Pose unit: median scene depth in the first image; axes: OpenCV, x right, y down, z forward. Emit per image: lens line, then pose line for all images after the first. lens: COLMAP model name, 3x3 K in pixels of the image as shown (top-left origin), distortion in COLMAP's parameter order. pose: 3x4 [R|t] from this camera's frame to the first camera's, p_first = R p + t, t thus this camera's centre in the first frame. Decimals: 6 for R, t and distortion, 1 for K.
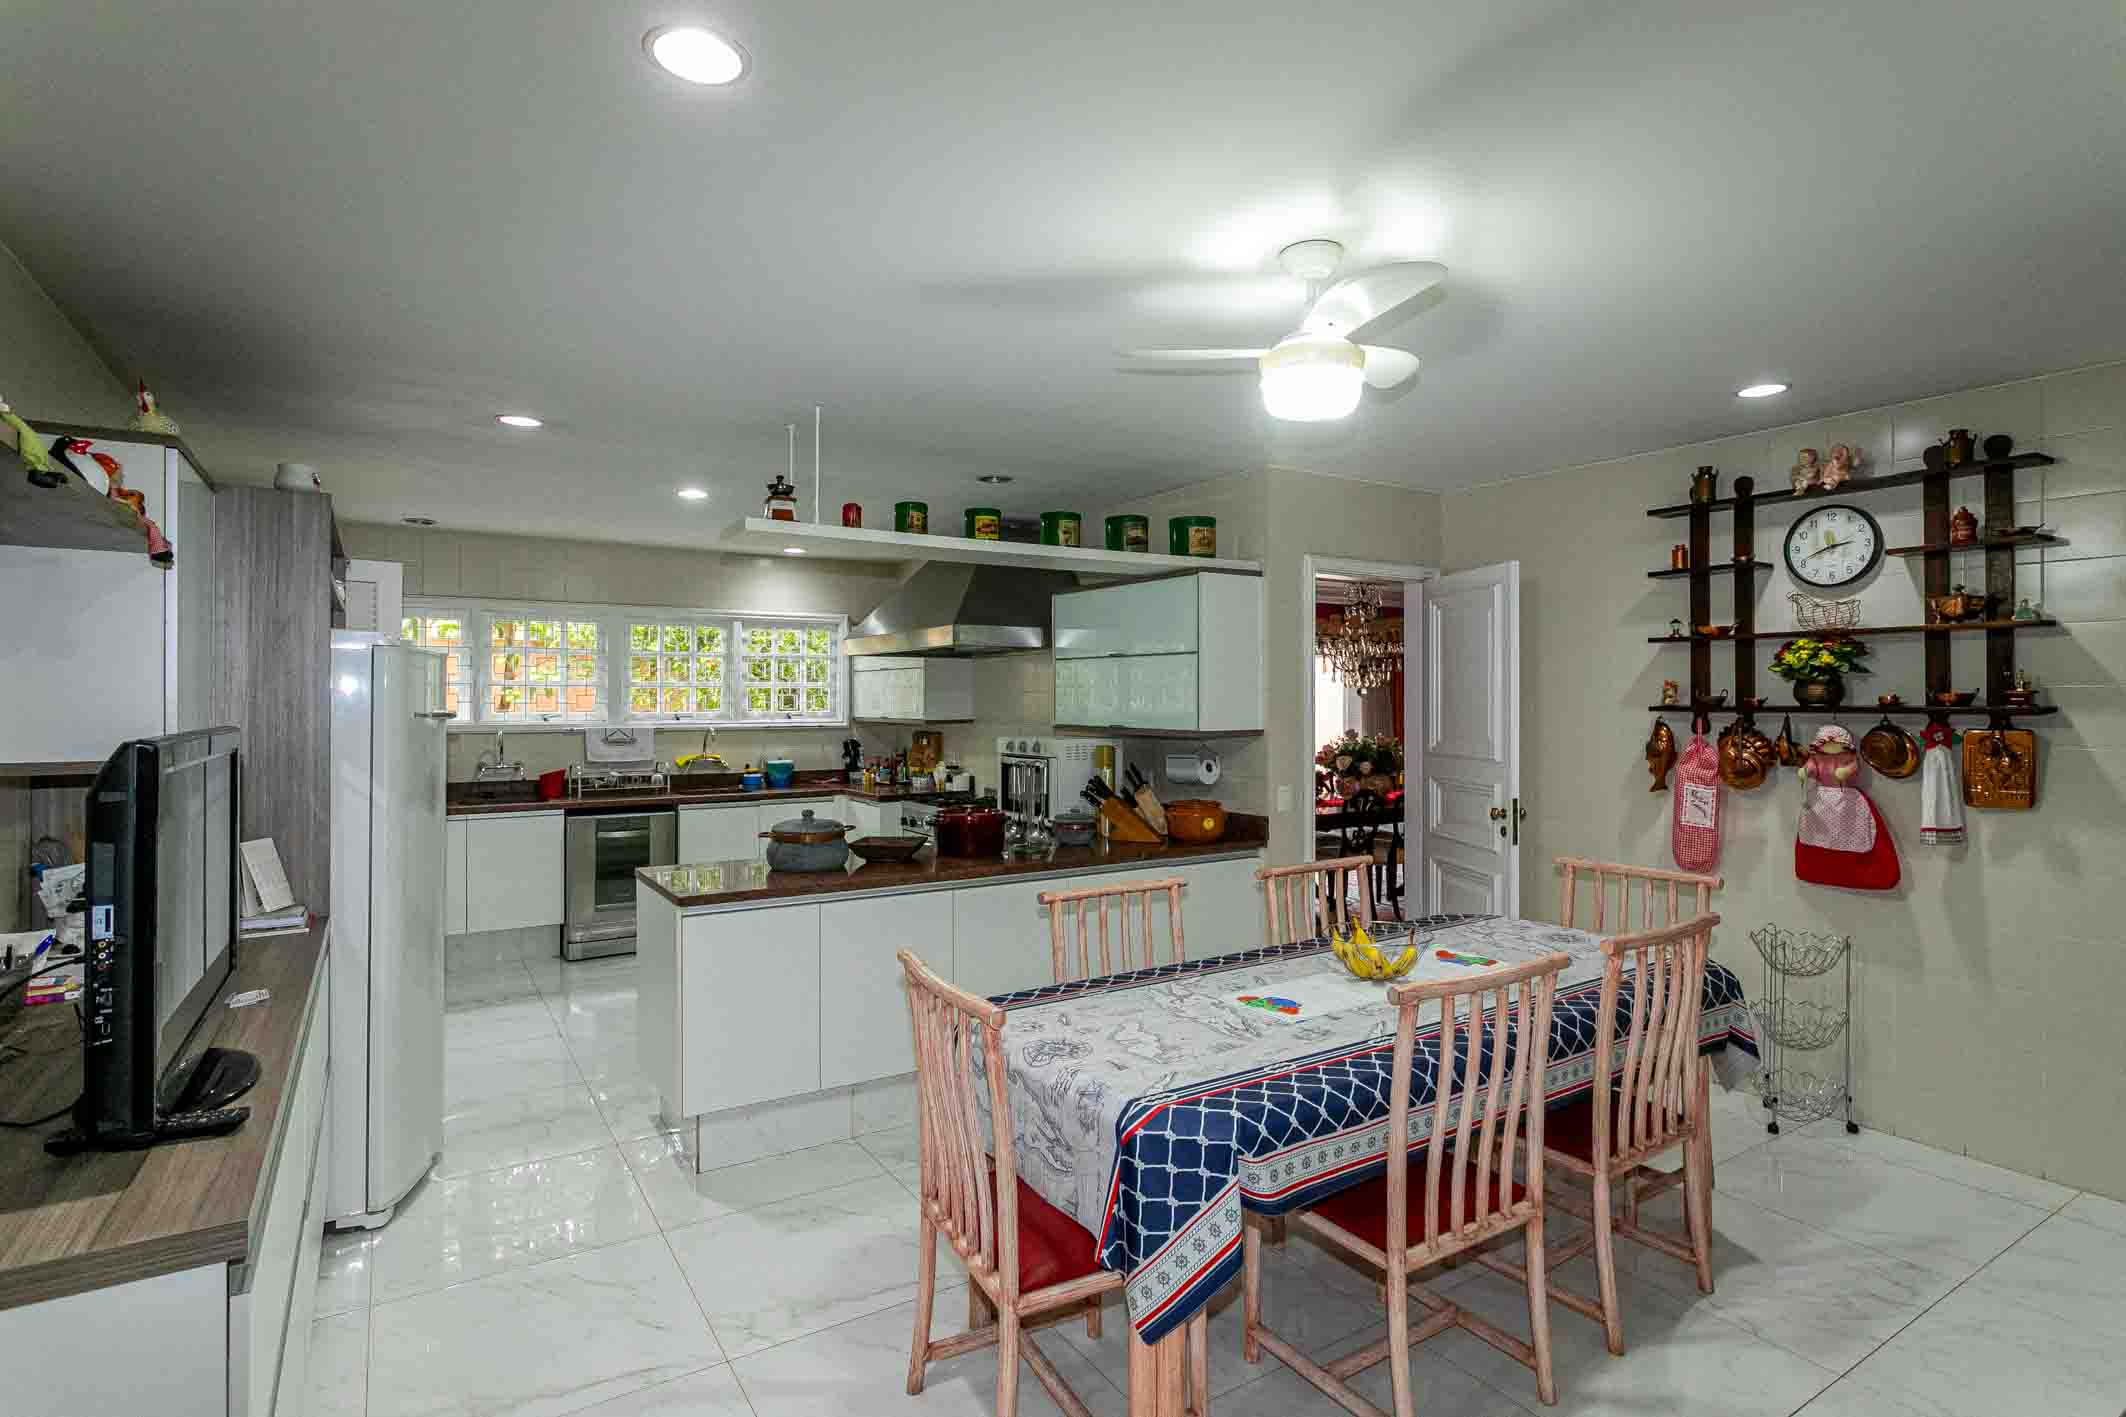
lens RADIAL K [[1061.4, 0, 1063.0], [0, 1061.4, 708.5], [0, 0, 1]] dist [0.002014, 0.000189]
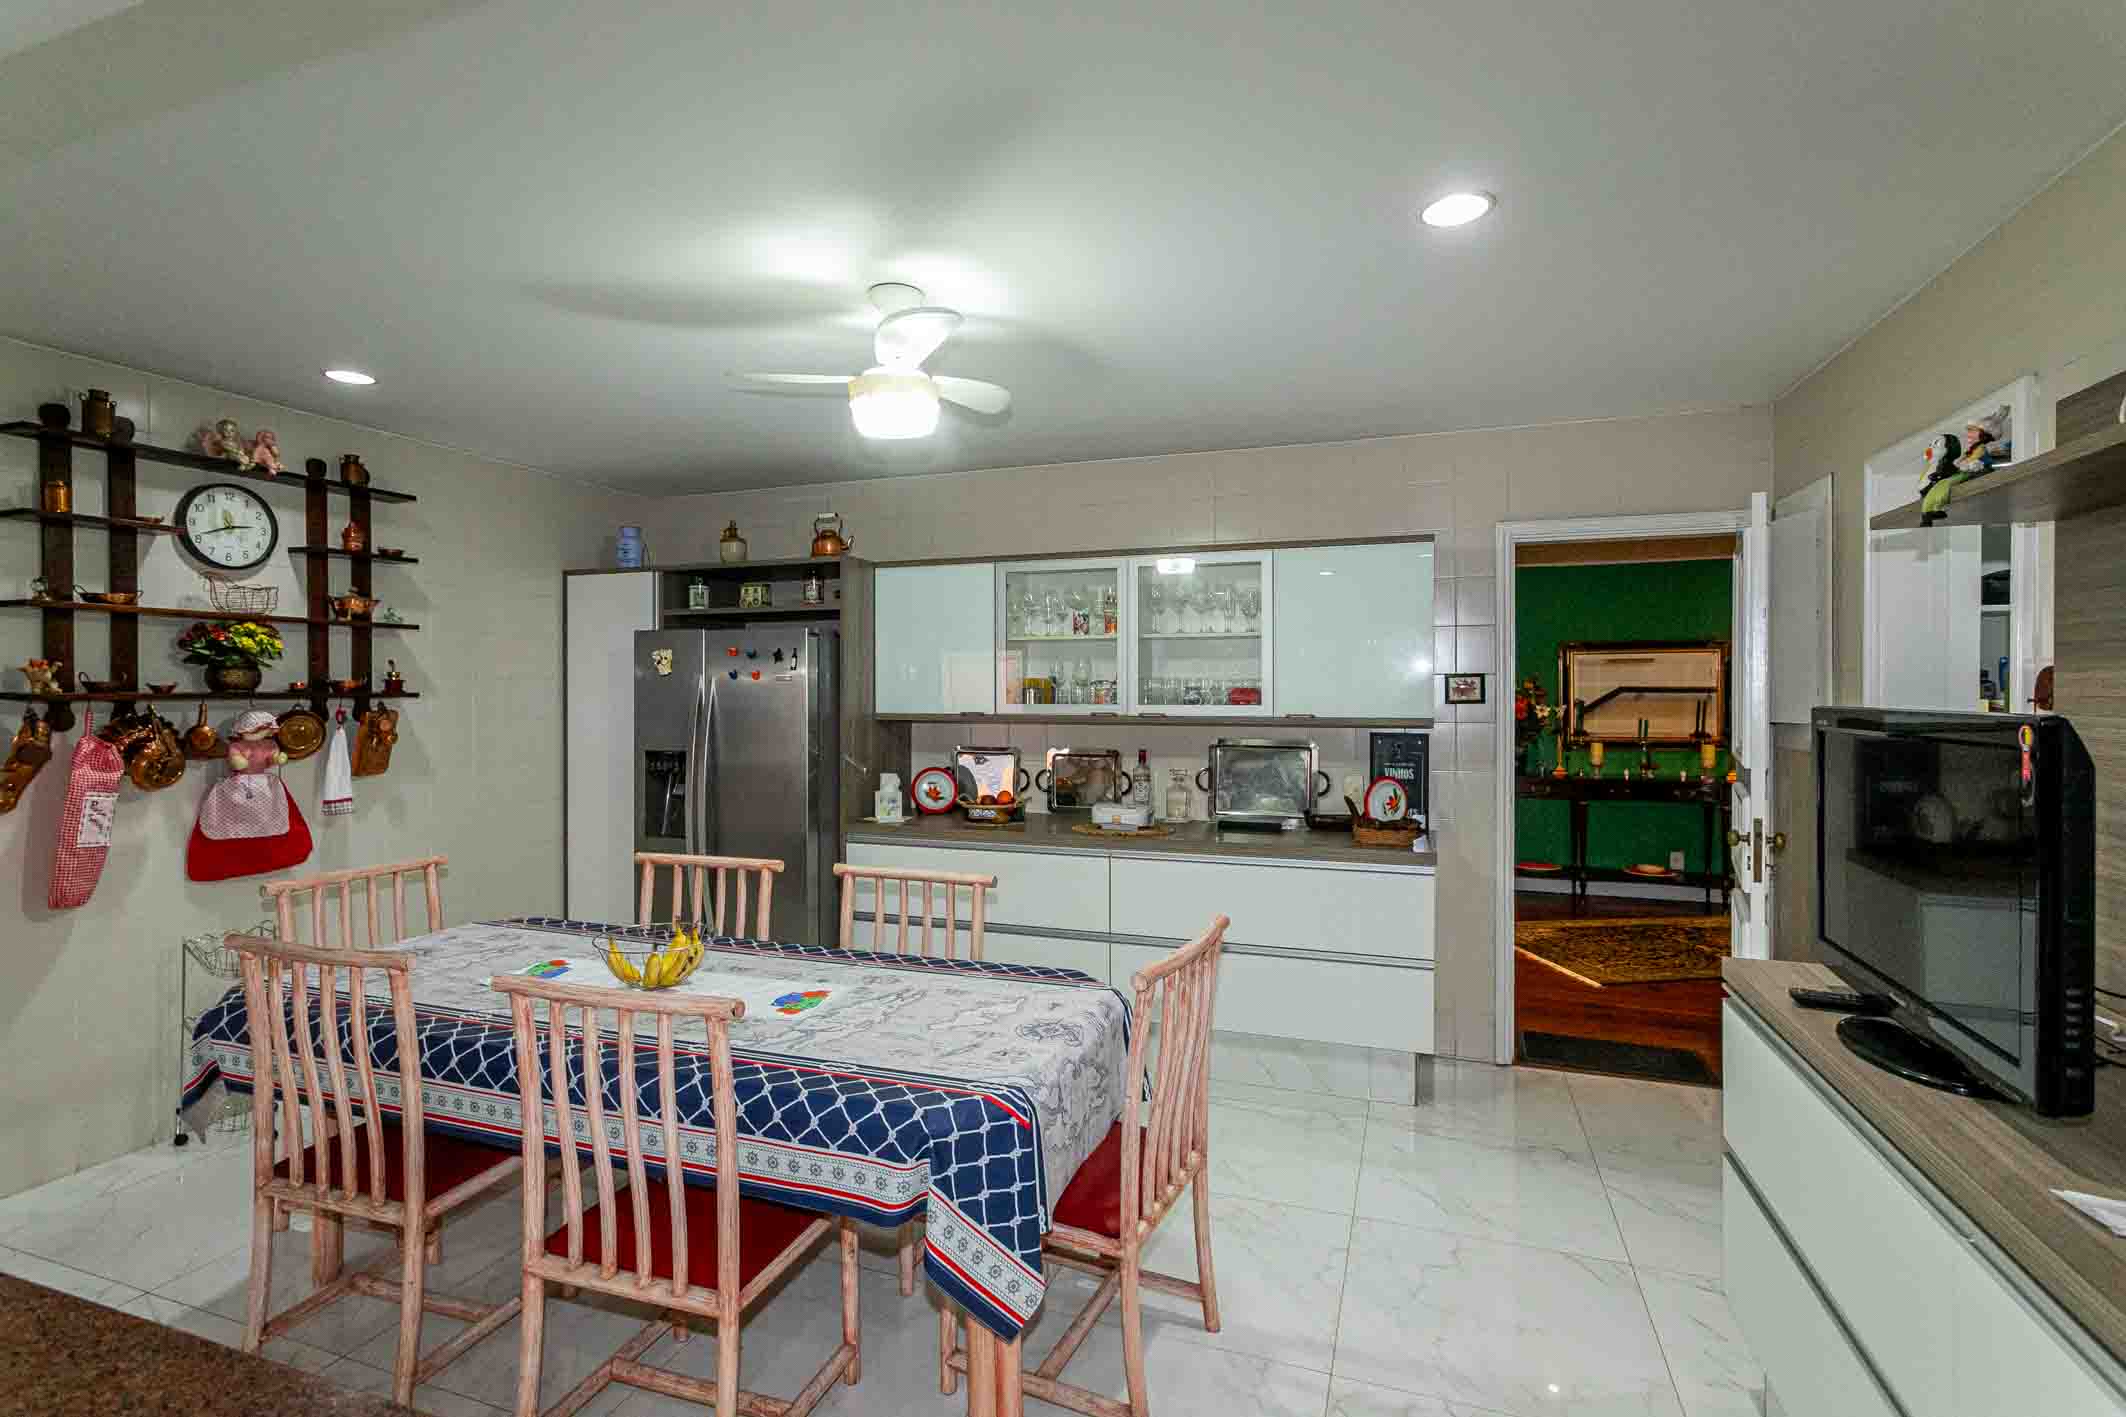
lens RADIAL K [[1003.9, 0, 1063.0], [0, 1003.9, 708.5], [0, 0, 1]] dist [-0.002245, -0.000288]
pose [[-0.615148, -0.012155, 0.788318, -0.486578], [0.009382, 0.999697, 0.022735, -0.001324], [-0.788356, 0.021381, -0.614847, 1.012773]]
